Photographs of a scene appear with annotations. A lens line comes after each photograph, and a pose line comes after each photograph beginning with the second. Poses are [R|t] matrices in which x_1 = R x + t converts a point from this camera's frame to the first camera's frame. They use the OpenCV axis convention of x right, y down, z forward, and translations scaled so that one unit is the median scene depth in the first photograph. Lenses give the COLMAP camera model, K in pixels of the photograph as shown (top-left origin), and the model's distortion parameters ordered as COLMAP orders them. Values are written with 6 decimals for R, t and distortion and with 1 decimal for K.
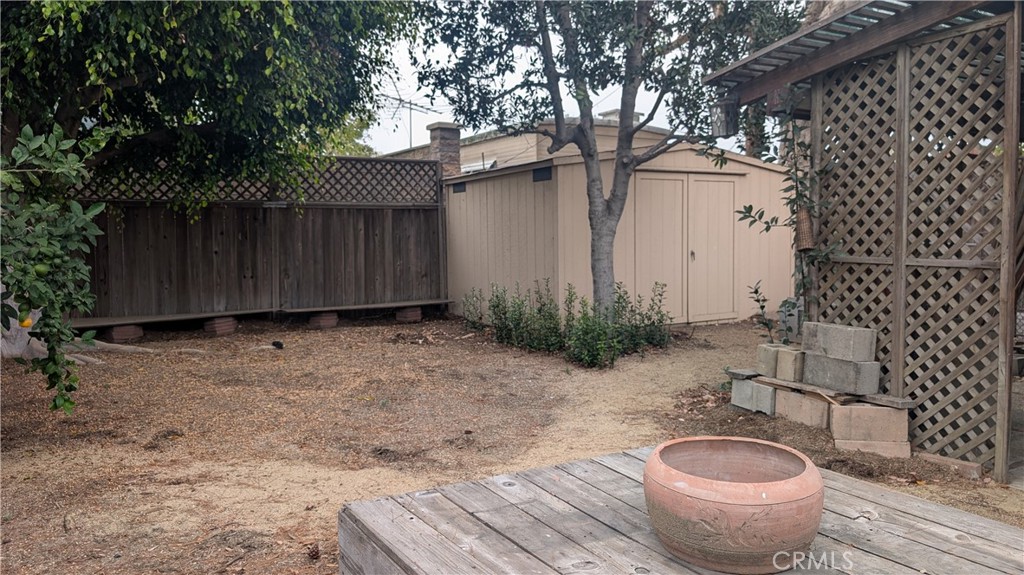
lens RADIAL K [[740.8, 0, 512.0], [0, 740.8, 287.5], [0, 0, 1]] dist [0.000972, 0.000434]
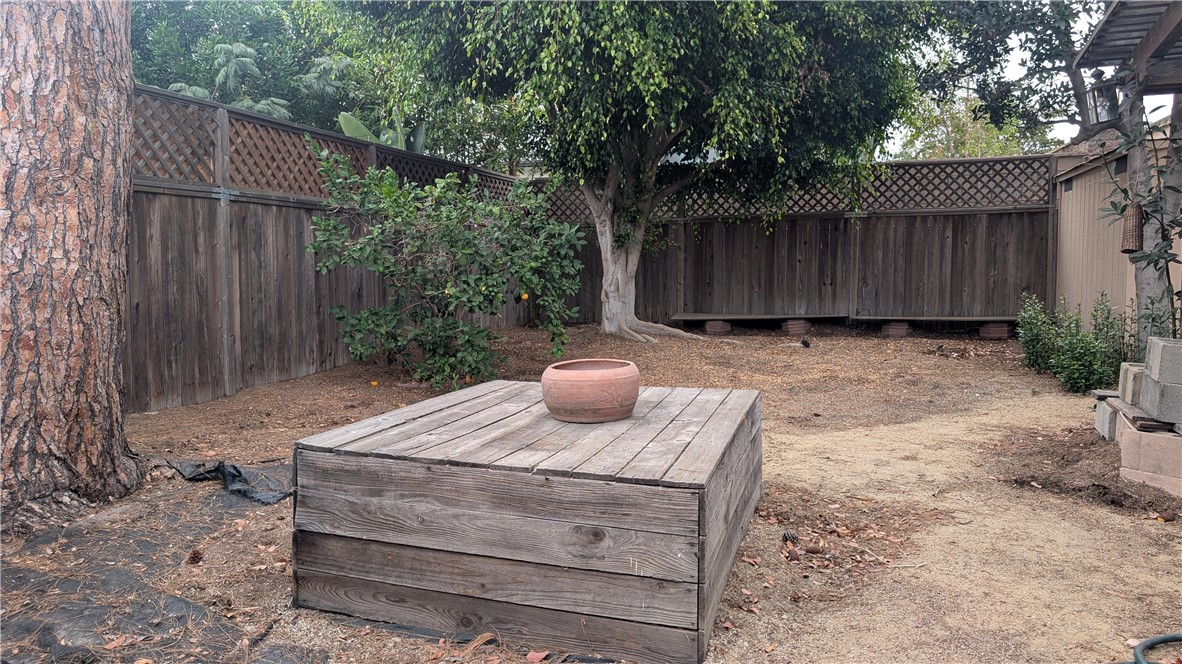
lens RADIAL K [[855.1, 0, 591.0], [0, 855.1, 332.0], [0, 0, 1]] dist [0.000972, 0.000434]
pose [[0.654692, 0.063827, -0.753196, 0.336541], [-0.043191, 0.997959, 0.047026, 0.011019], [0.754660, 0.001744, 0.656113, -0.058948]]
